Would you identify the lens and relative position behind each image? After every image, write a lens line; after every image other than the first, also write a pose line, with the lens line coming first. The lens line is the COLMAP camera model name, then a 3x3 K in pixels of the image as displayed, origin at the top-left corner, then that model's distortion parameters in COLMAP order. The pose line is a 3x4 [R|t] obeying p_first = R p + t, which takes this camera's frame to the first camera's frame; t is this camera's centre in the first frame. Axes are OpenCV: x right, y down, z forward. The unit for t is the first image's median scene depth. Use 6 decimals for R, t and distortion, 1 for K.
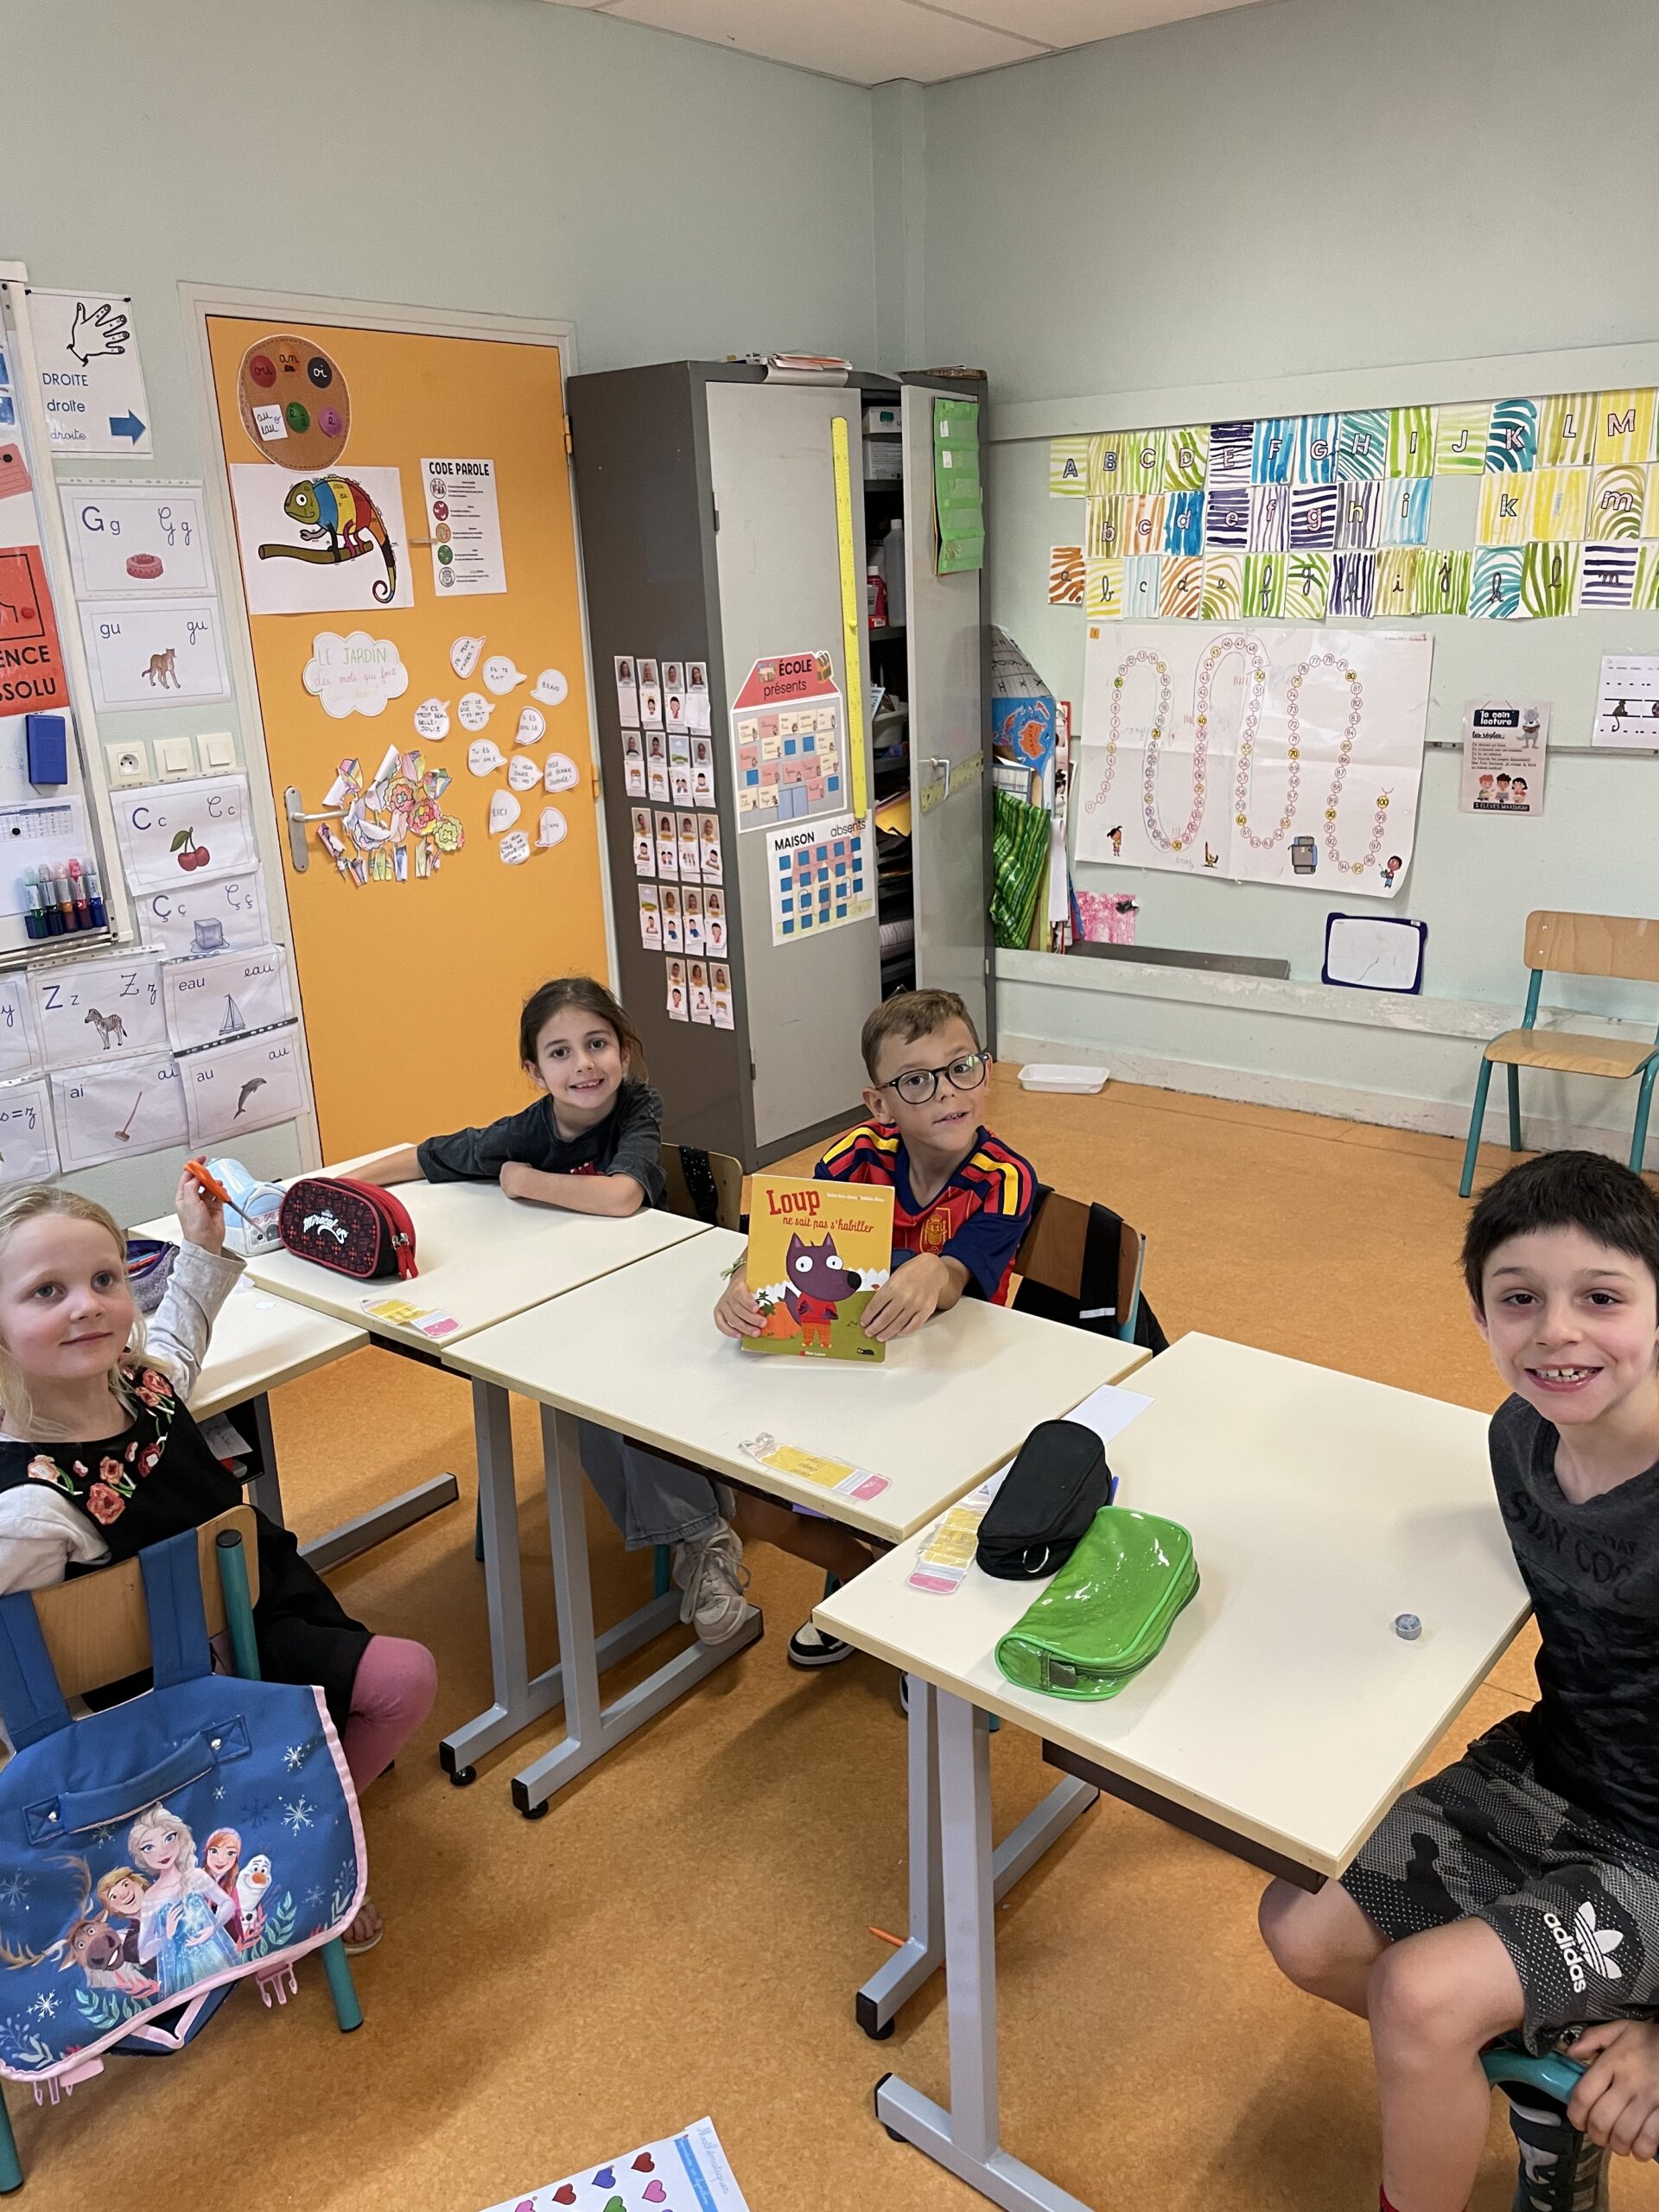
lens RADIAL K [[1655.4, 0, 739.2], [0, 1655.4, 1129.3], [0, 0, 1]] dist [0.033893, -0.070060]
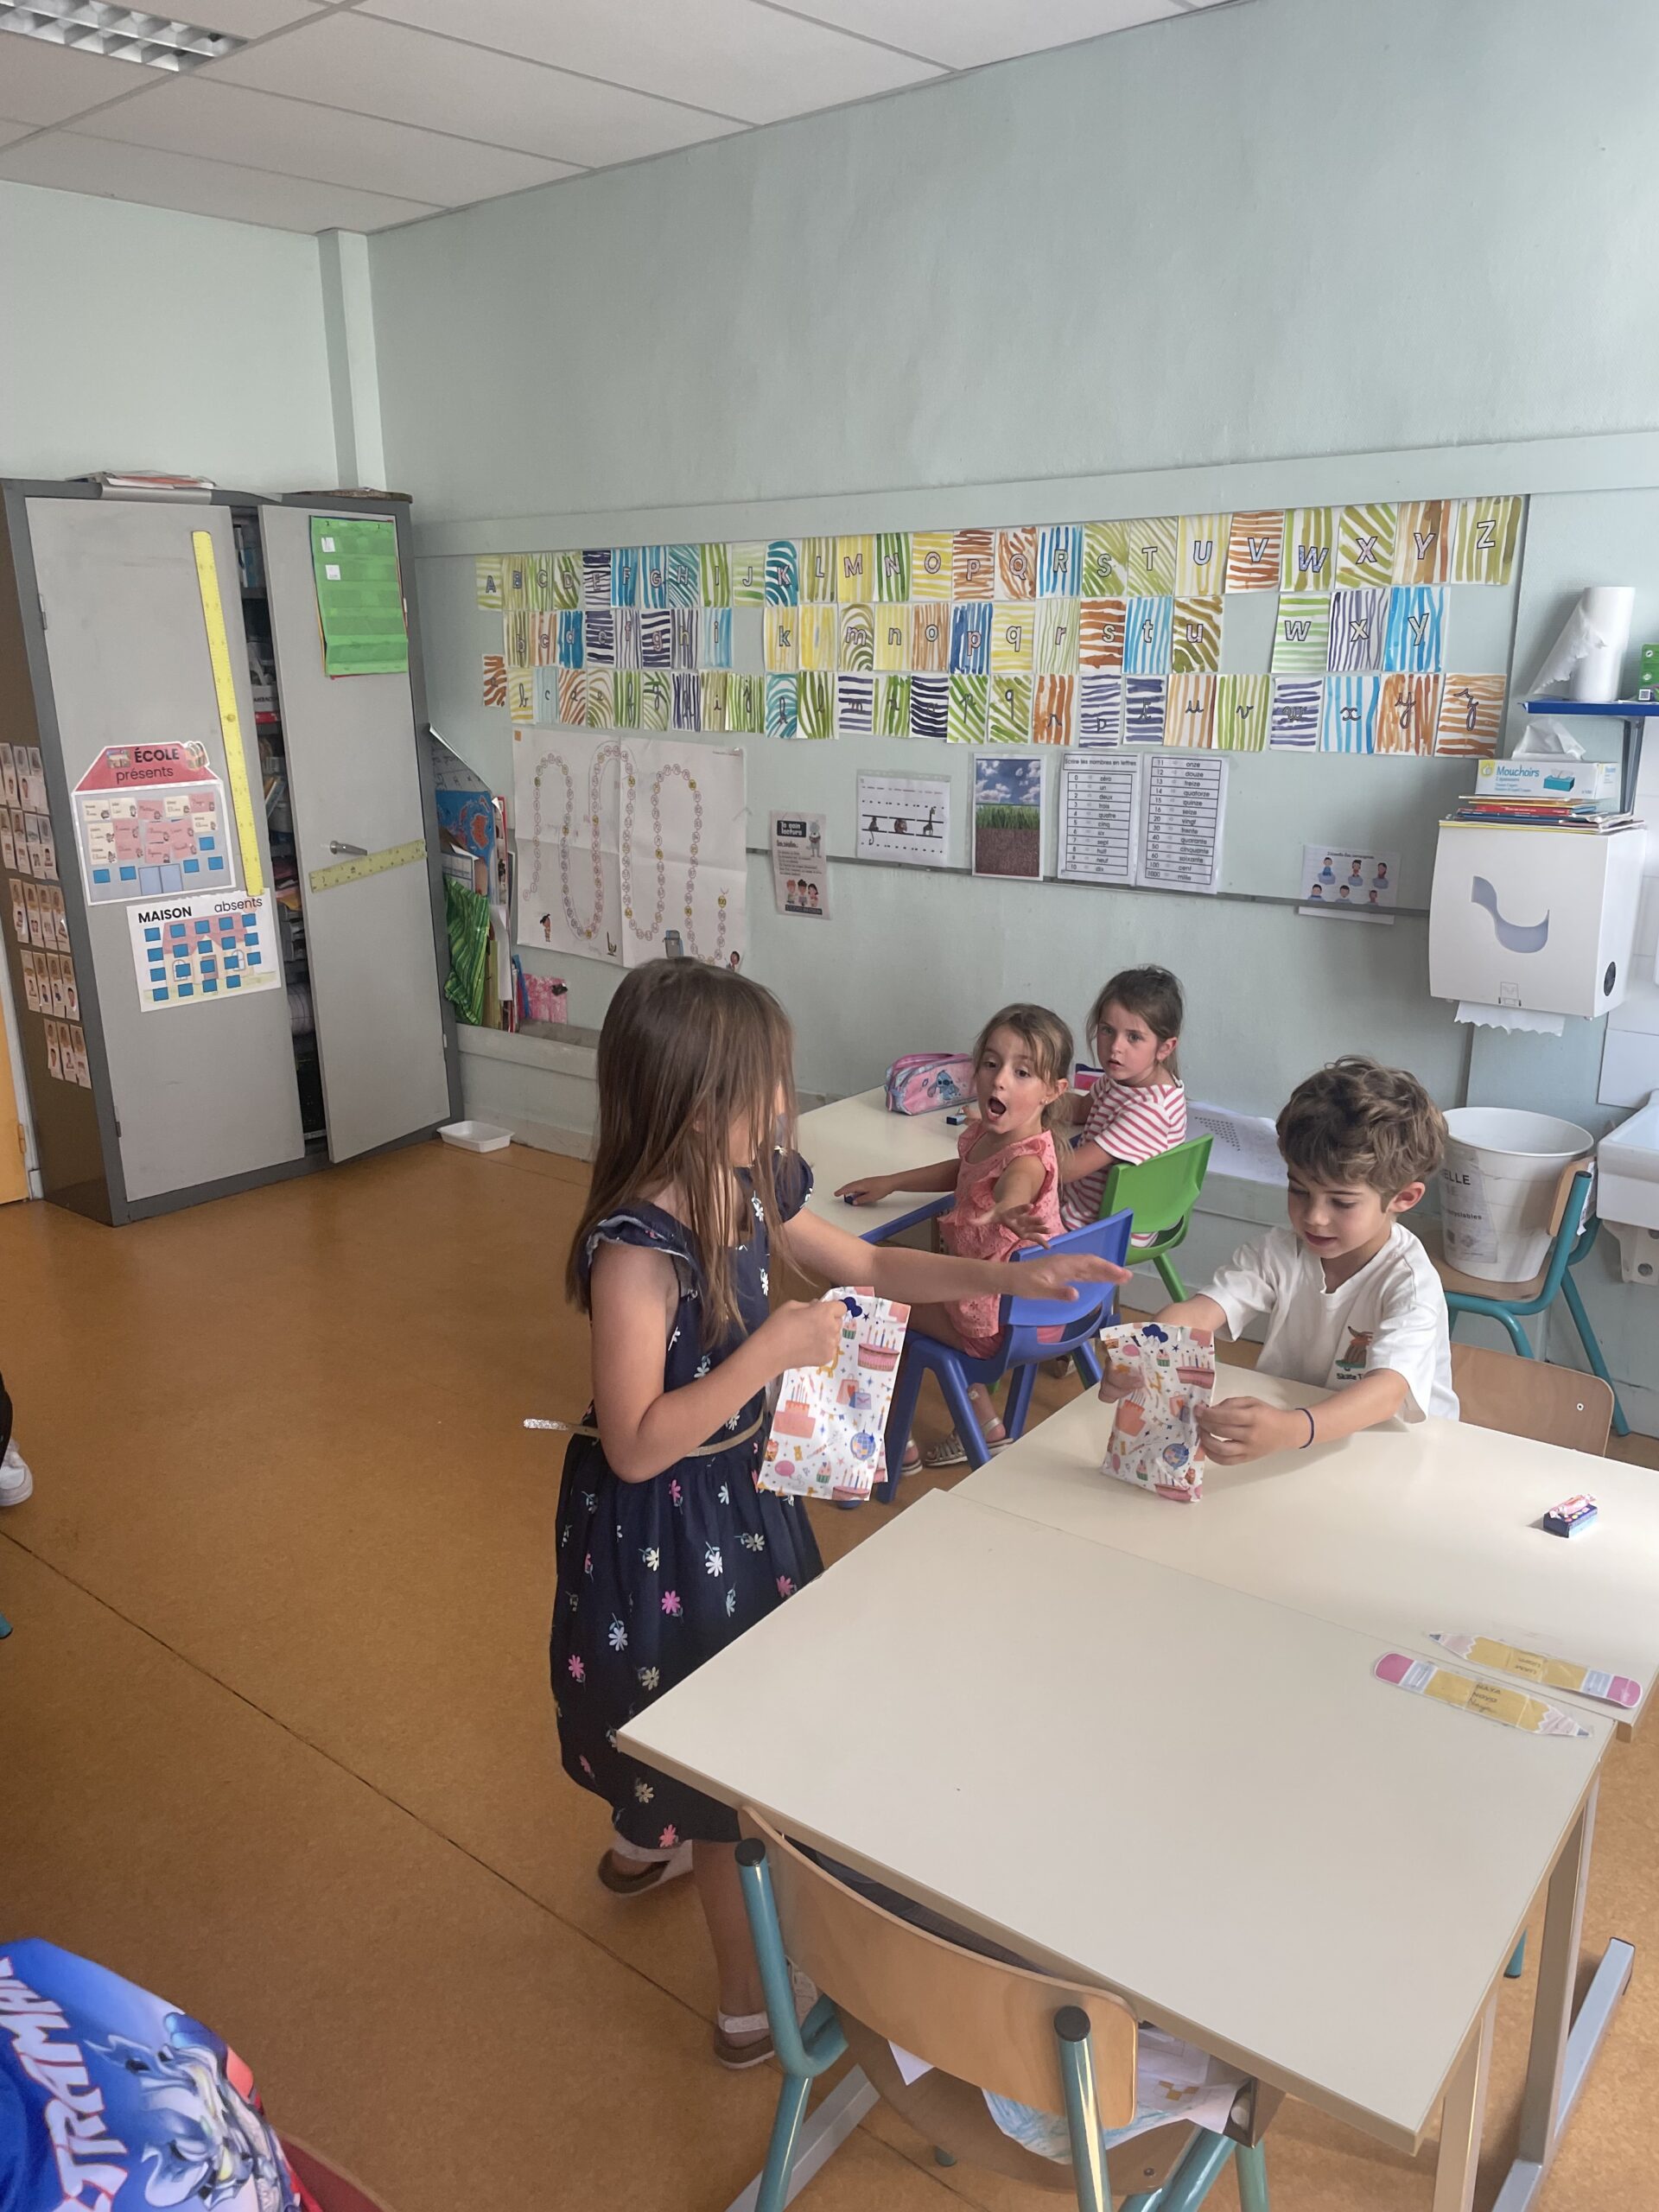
lens RADIAL K [[1655.4, 0, 833.7], [0, 1655.4, 1124.1], [0, 0, 1]] dist [0.033893, -0.070060]
pose [[0.999237, 0.036629, 0.013580, 0.447621], [-0.035912, 0.998118, -0.049704, -0.001268], [-0.015375, 0.049179, 0.998672, -0.070477]]
